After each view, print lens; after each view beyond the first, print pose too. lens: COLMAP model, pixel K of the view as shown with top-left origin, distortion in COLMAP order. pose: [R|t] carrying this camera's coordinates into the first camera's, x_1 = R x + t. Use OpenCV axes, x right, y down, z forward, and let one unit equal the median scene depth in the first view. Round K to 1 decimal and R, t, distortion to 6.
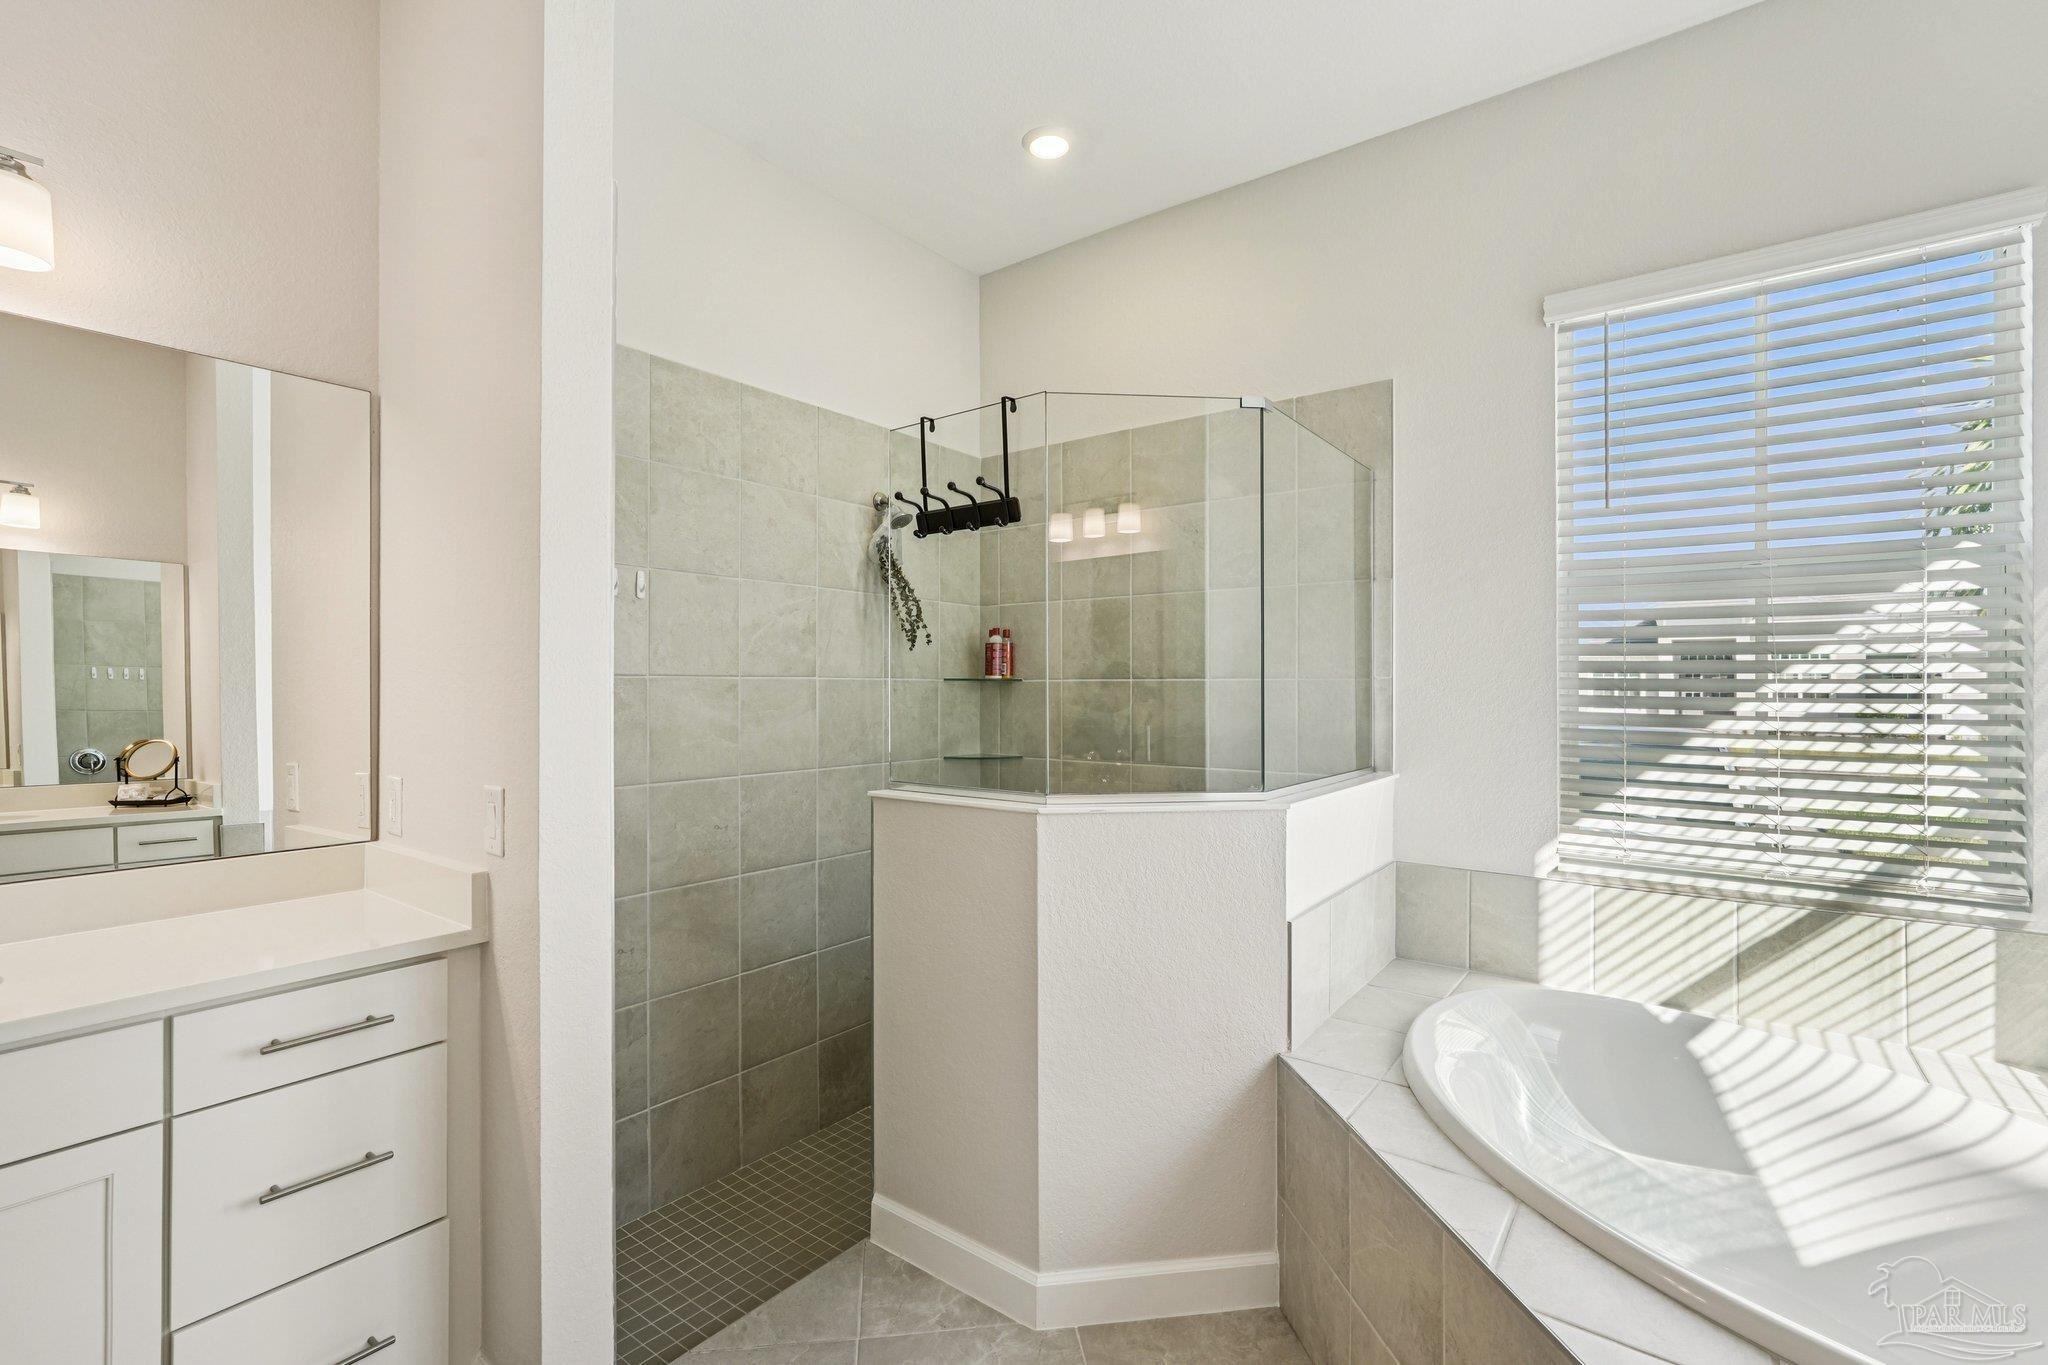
lens RADIAL K [[918.5, 0, 1024.8], [0, 918.5, 687.9], [0, 0, 1]] dist [-0.000367, 0.000441]
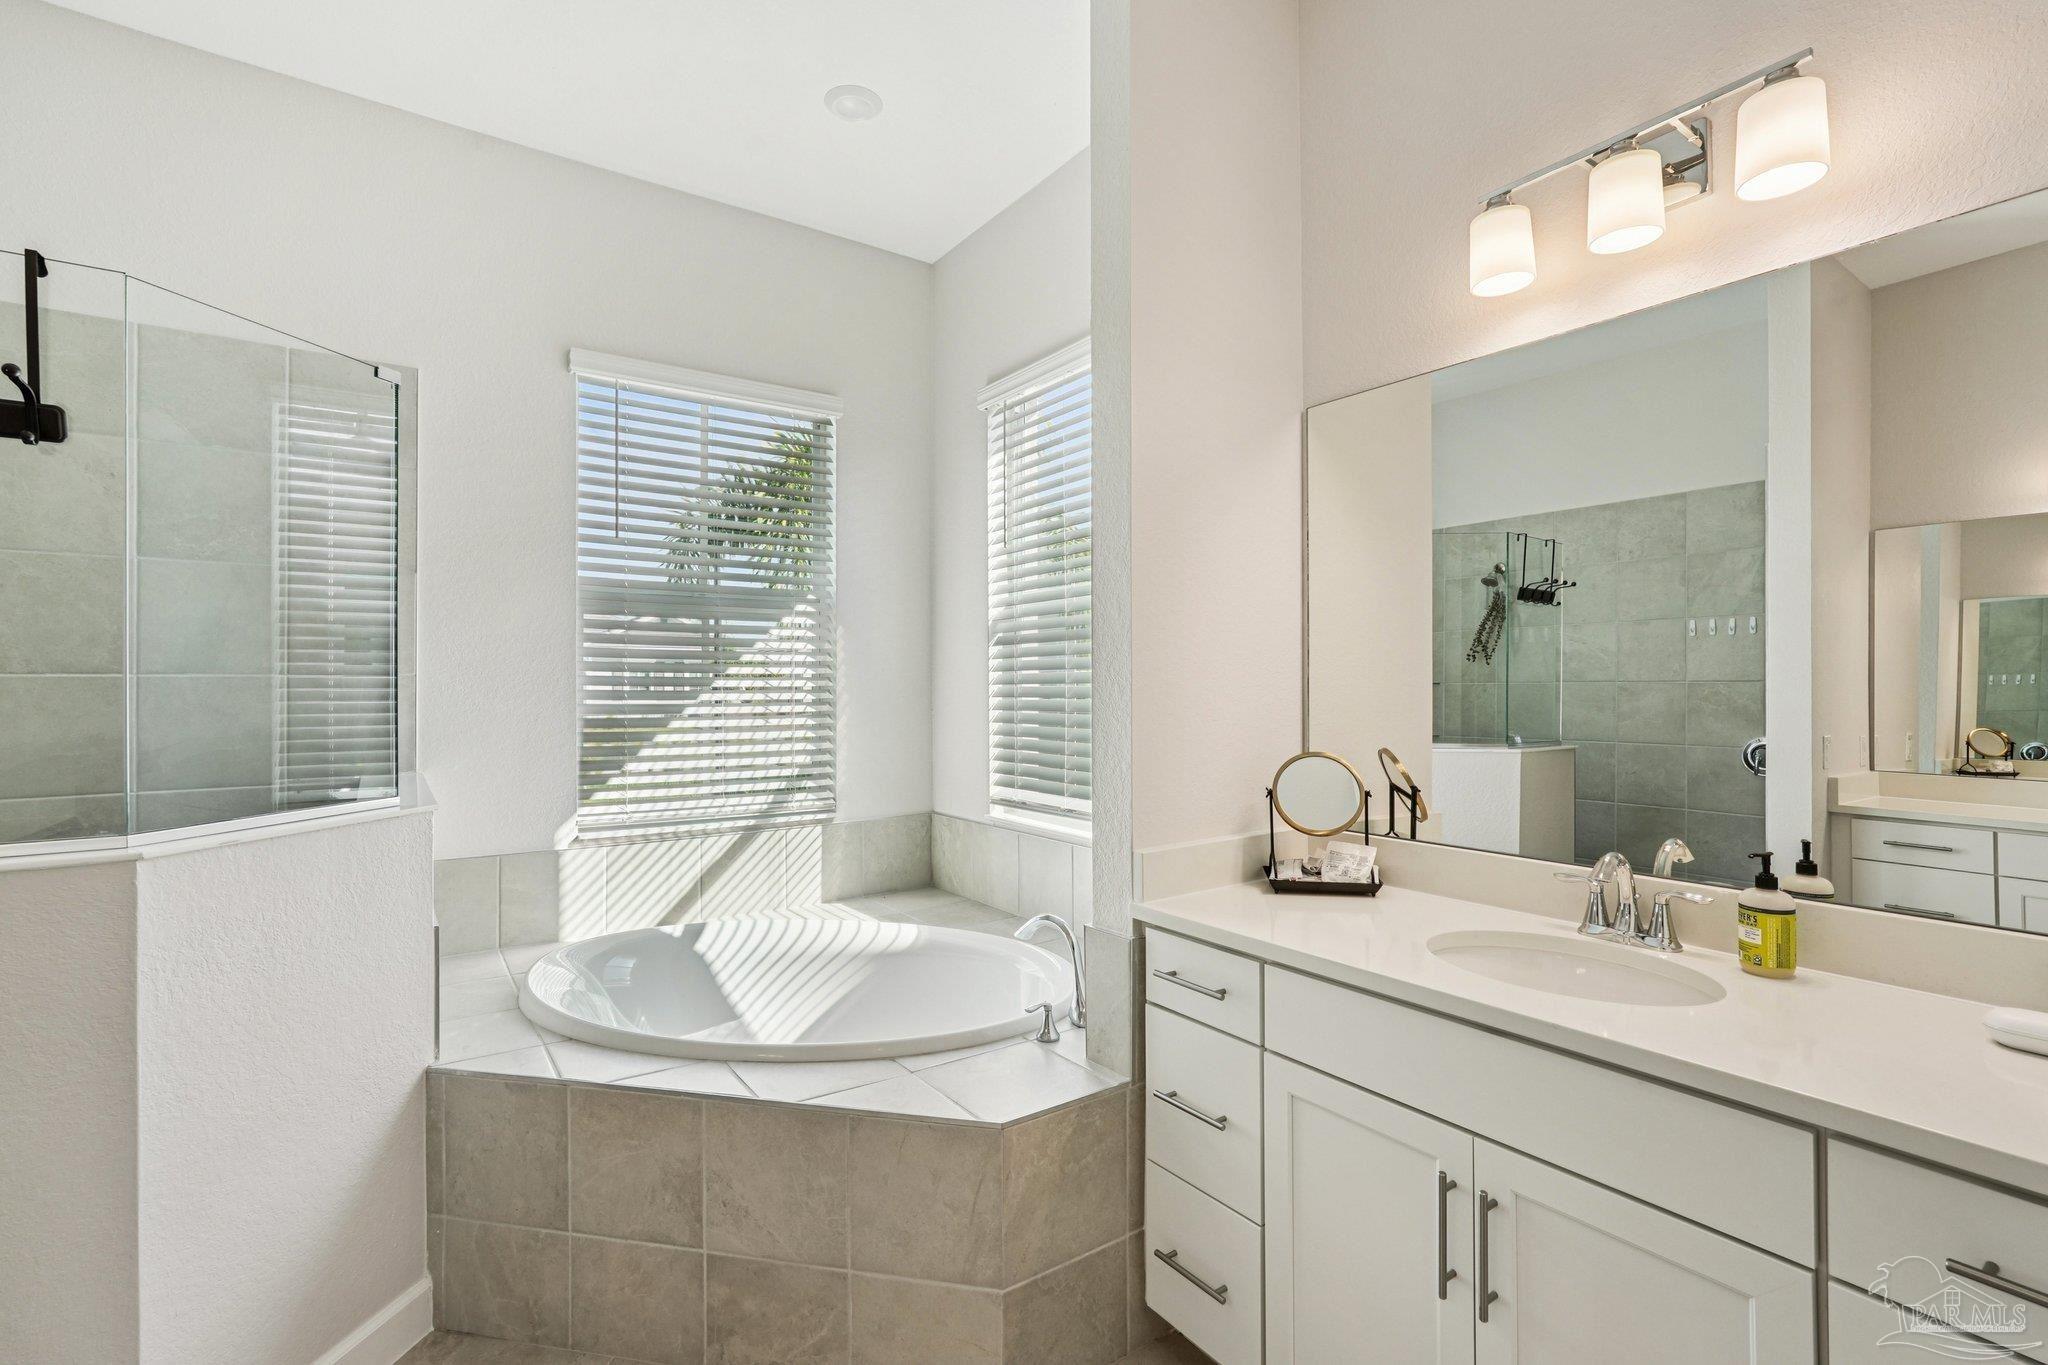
lens RADIAL K [[918.5, 0, 1024.8], [0, 918.5, 687.9], [0, 0, 1]] dist [-0.000367, 0.000441]
pose [[0.316636, -0.007437, 0.948518, -0.408177], [0.005901, 0.999965, 0.005870, 0.001601], [-0.948529, 0.003739, 0.316669, 0.102753]]
